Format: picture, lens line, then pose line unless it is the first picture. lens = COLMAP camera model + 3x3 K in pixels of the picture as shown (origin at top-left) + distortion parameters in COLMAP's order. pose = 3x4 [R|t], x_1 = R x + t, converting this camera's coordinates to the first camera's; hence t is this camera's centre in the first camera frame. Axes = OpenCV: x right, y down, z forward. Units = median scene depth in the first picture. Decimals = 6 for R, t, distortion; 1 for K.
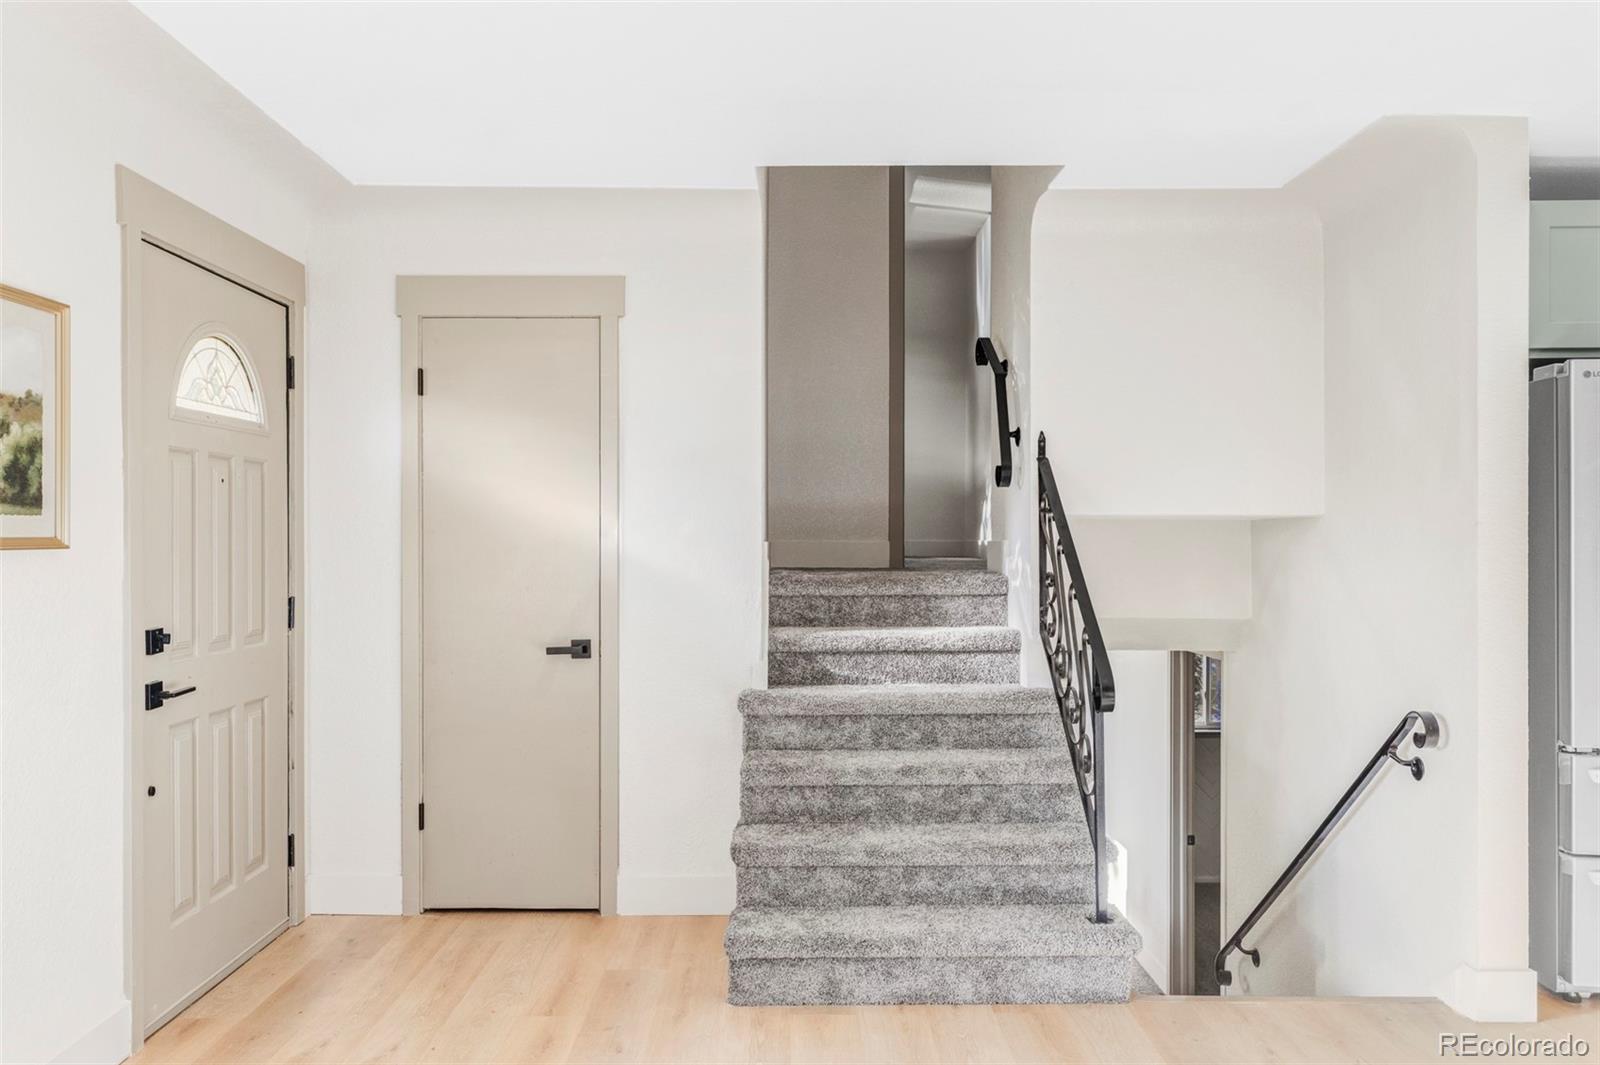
lens RADIAL K [[1218.5, 0, 798.7], [0, 1218.5, 541.7], [0, 0, 1]] dist [-0.010124, -0.002393]
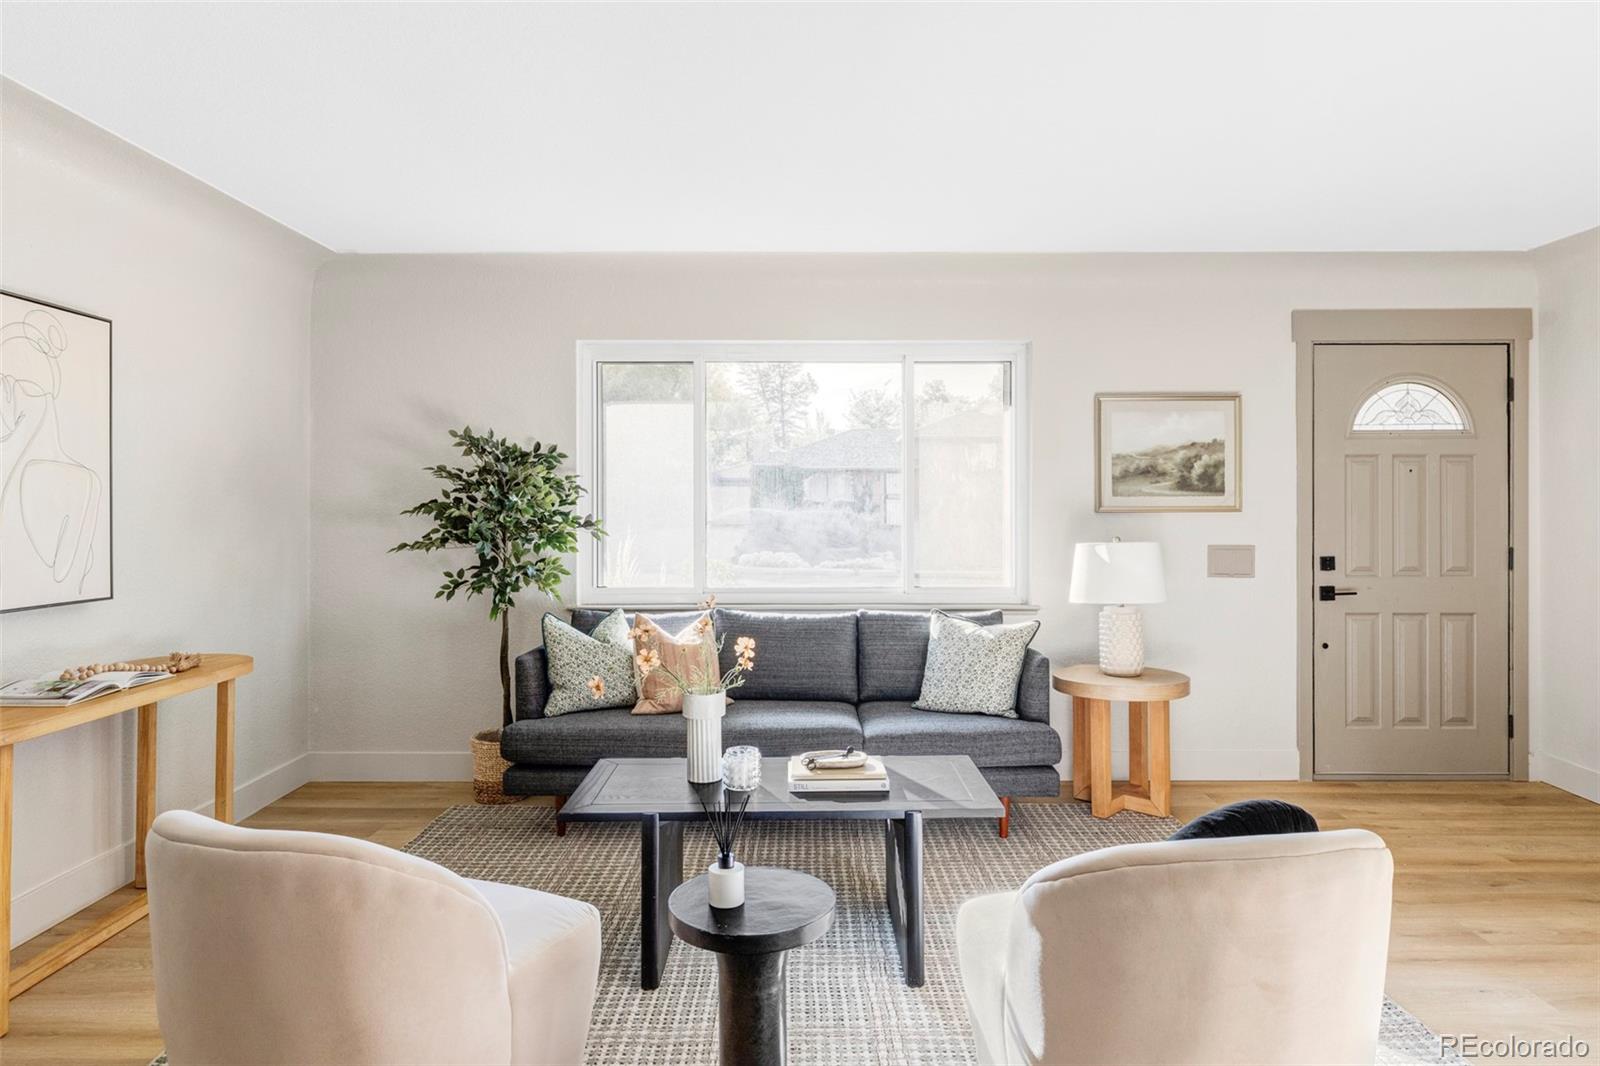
lens RADIAL K [[870.0, 0, 796.0], [0, 870.0, 499.8], [0, 0, 1]] dist [0.005650, -0.003473]
pose [[0.000598, -0.002483, -0.999997, 0.785569], [-0.000567, 0.999997, -0.002483, -0.009368], [1.000000, 0.000569, 0.000597, 0.210278]]
